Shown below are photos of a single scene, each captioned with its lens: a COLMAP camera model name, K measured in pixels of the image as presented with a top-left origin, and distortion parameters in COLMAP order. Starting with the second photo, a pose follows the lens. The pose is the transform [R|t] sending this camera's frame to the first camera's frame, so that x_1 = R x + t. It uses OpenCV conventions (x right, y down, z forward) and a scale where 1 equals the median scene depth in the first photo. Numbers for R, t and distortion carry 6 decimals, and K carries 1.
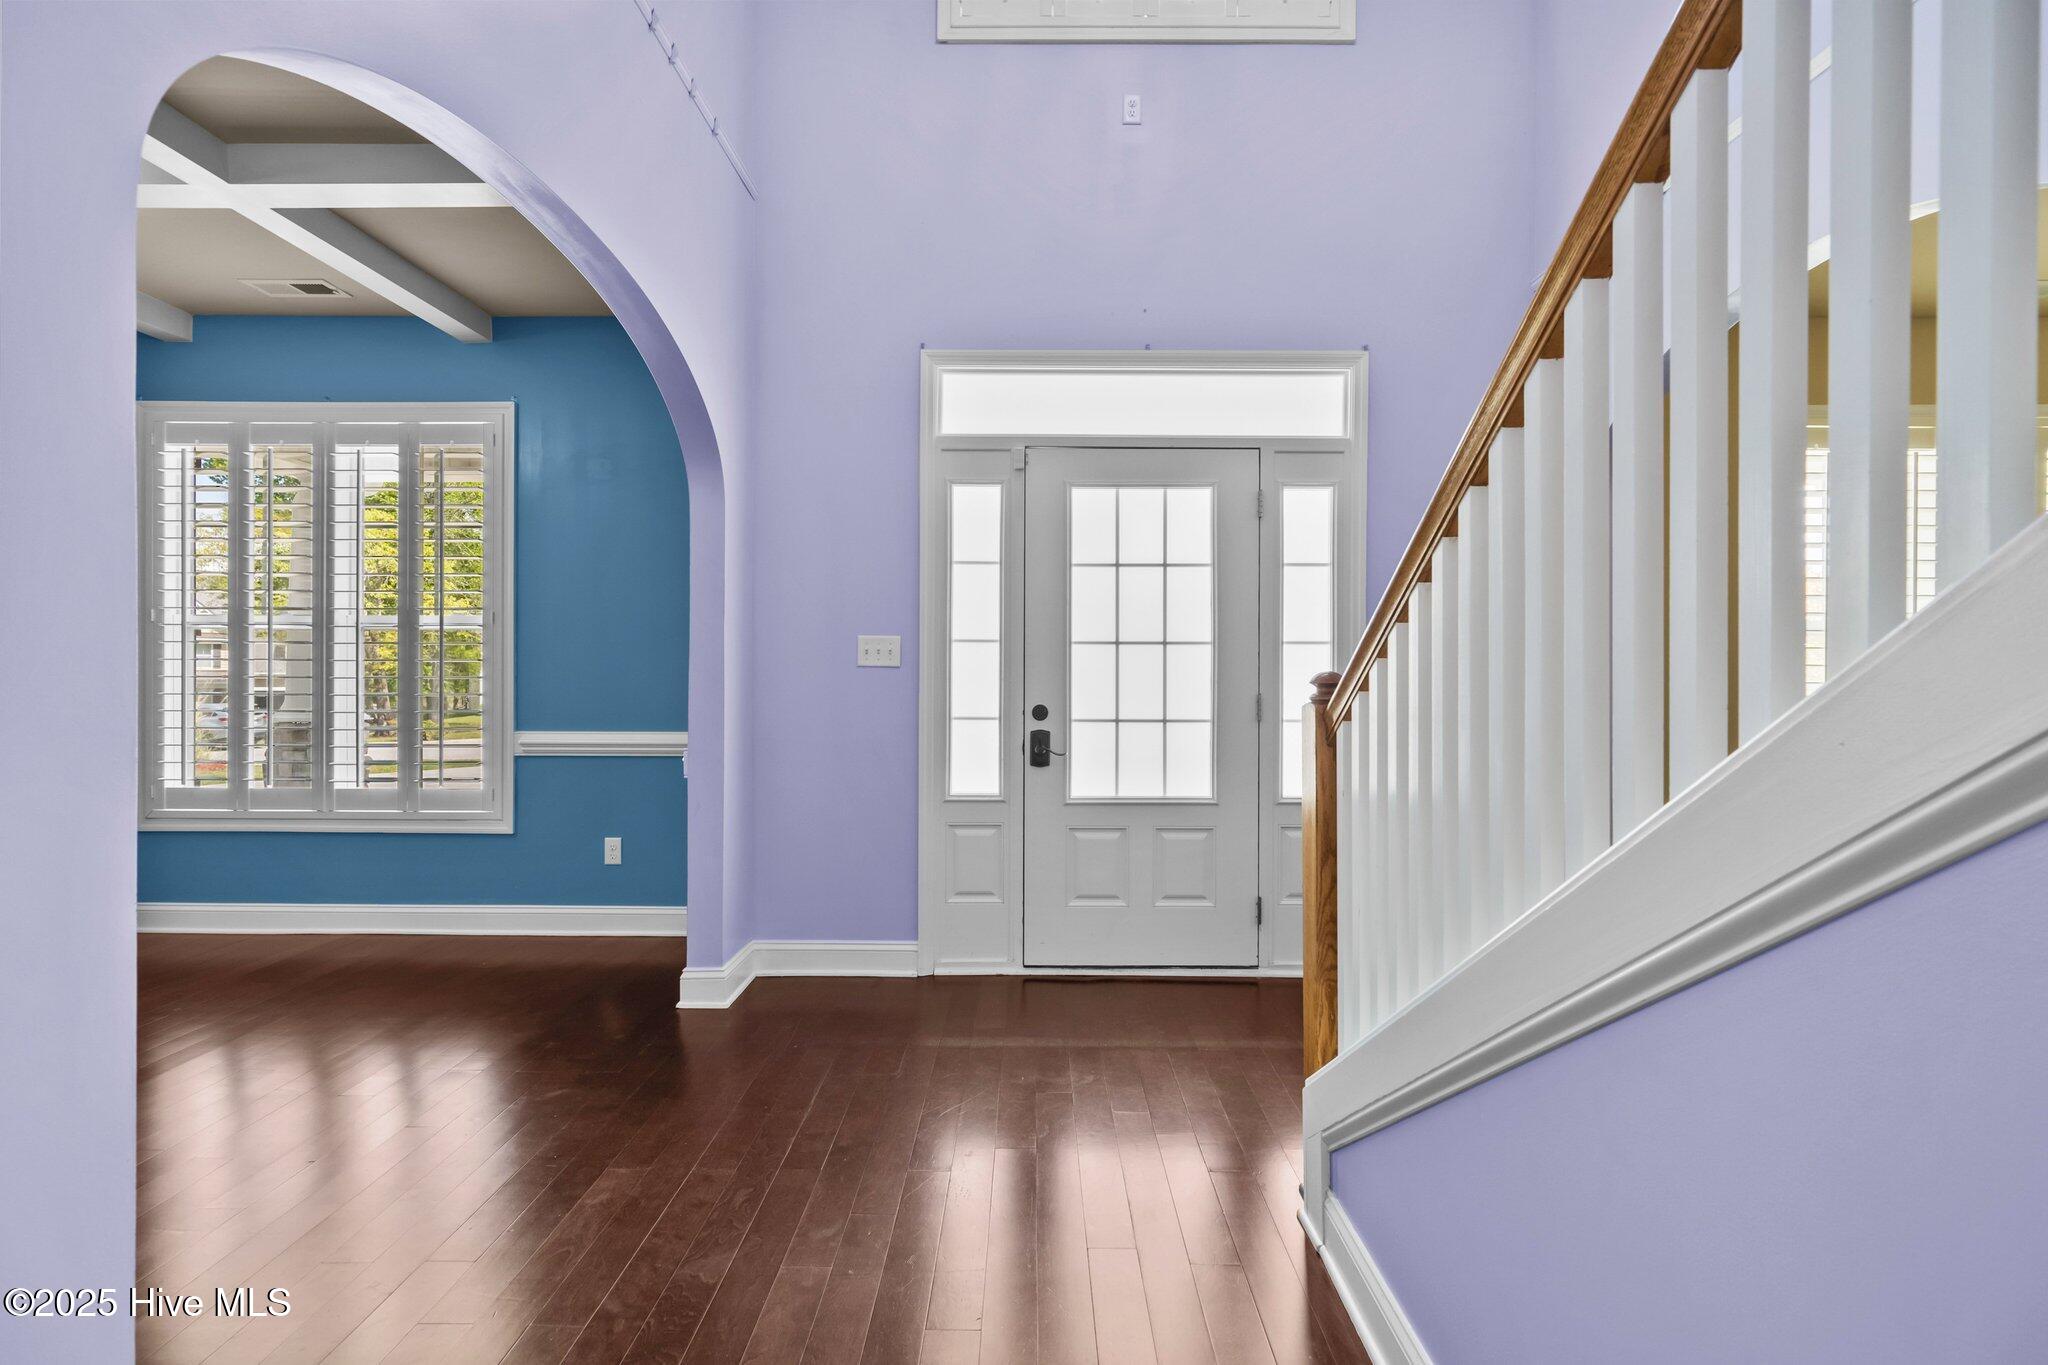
lens RADIAL K [[817.9, 0, 1026.7], [0, 817.9, 682.9], [0, 0, 1]] dist [-0.011145, -0.000246]
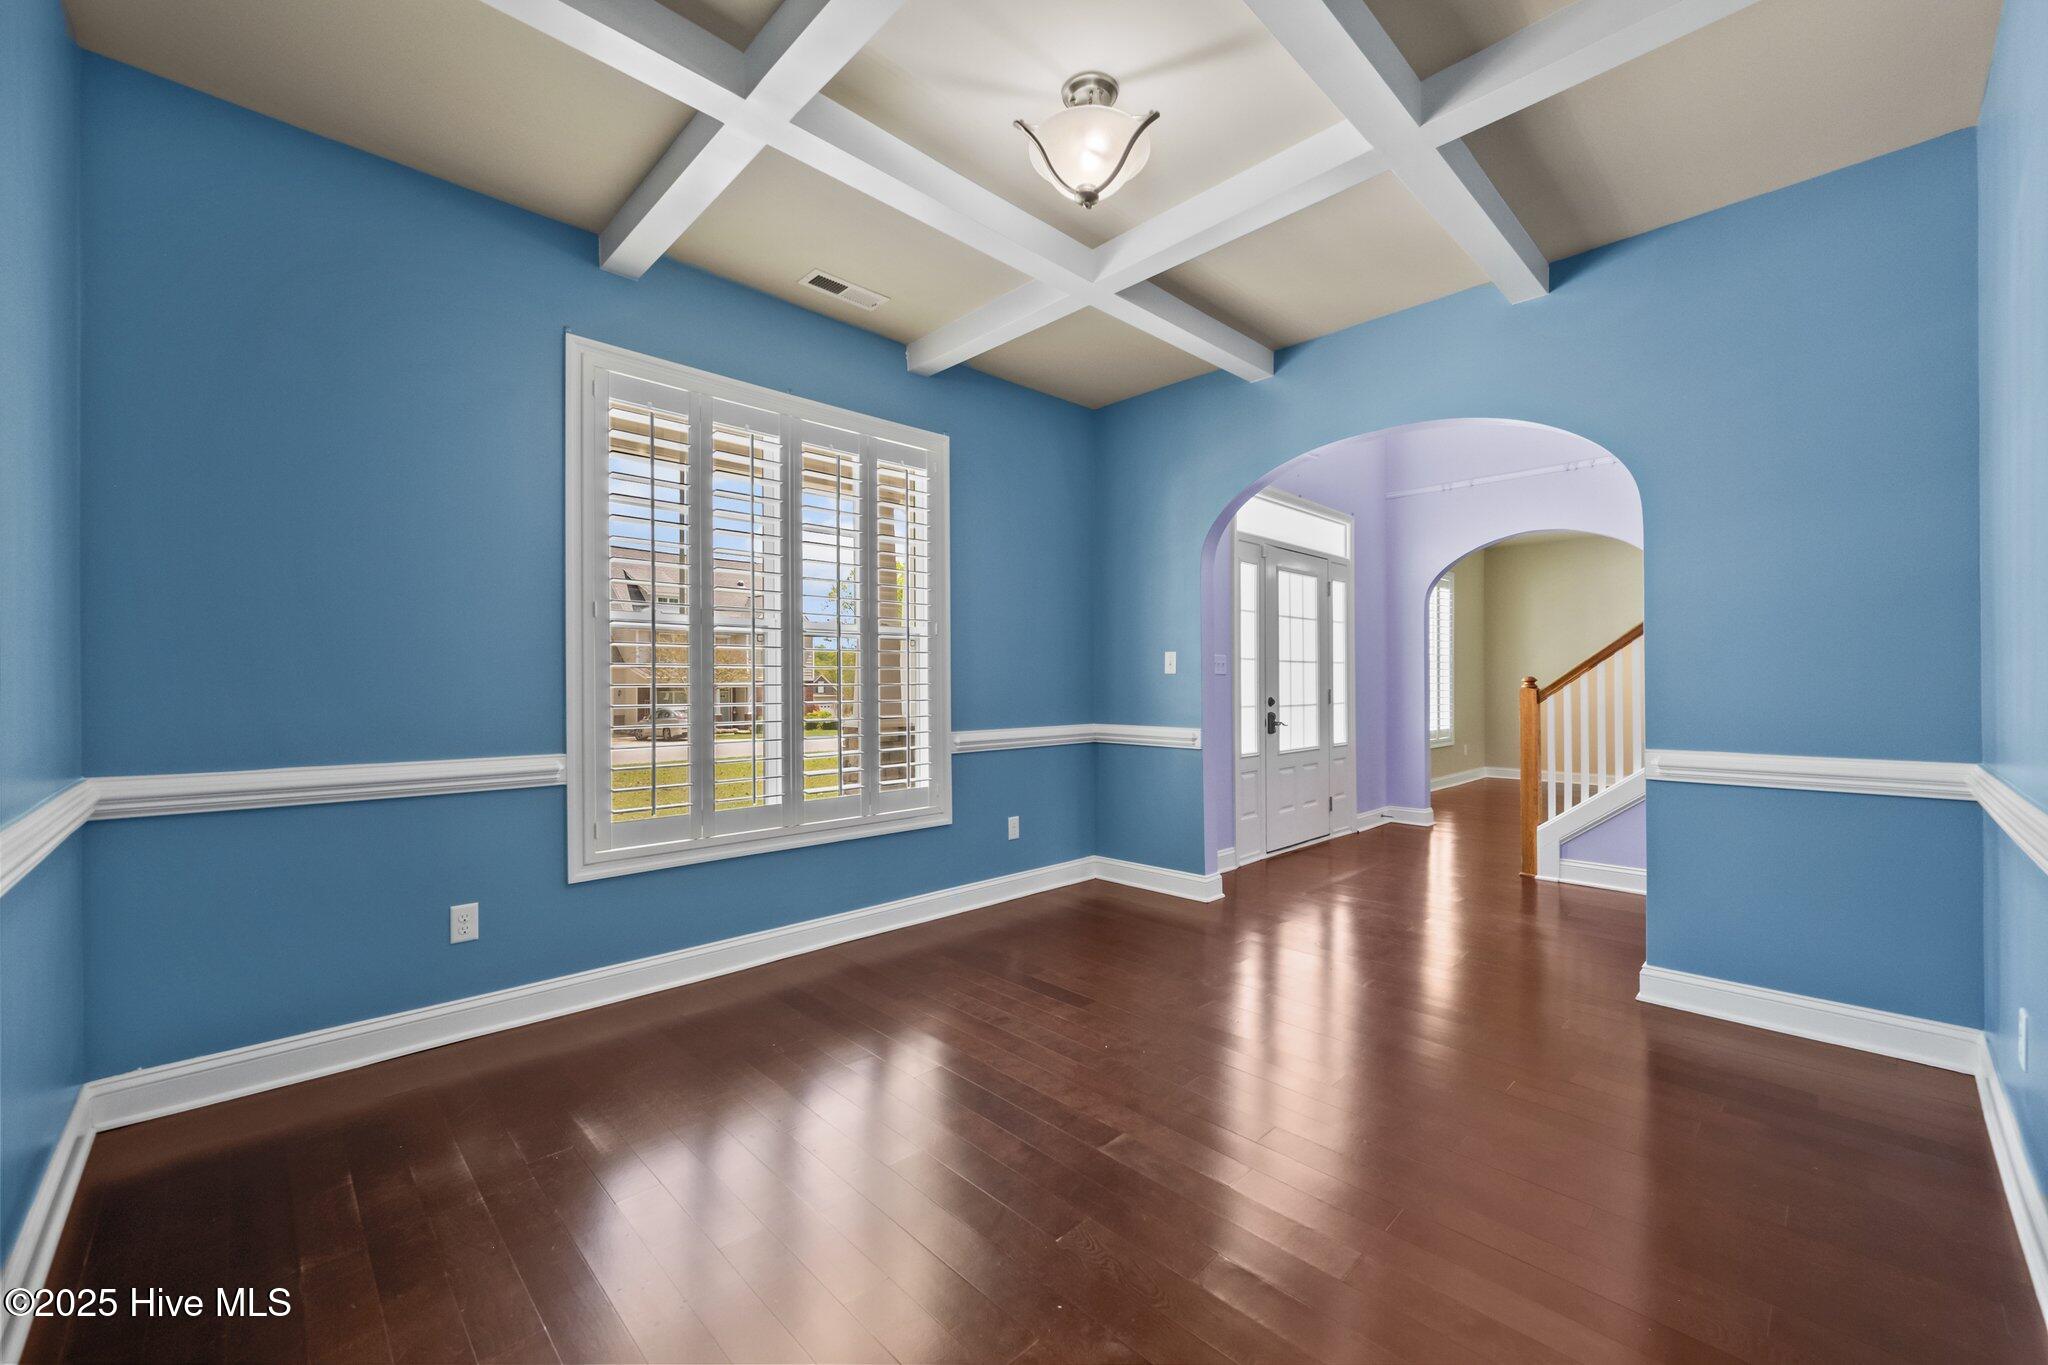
lens RADIAL K [[817.9, 0, 1029.4], [0, 817.9, 674.8], [0, 0, 1]] dist [-0.011145, -0.000246]
pose [[0.711321, -0.000925, 0.702867, -1.500581], [0.002835, 0.999995, -0.001554, -0.018527], [-0.702862, 0.003098, 0.711320, 0.144557]]
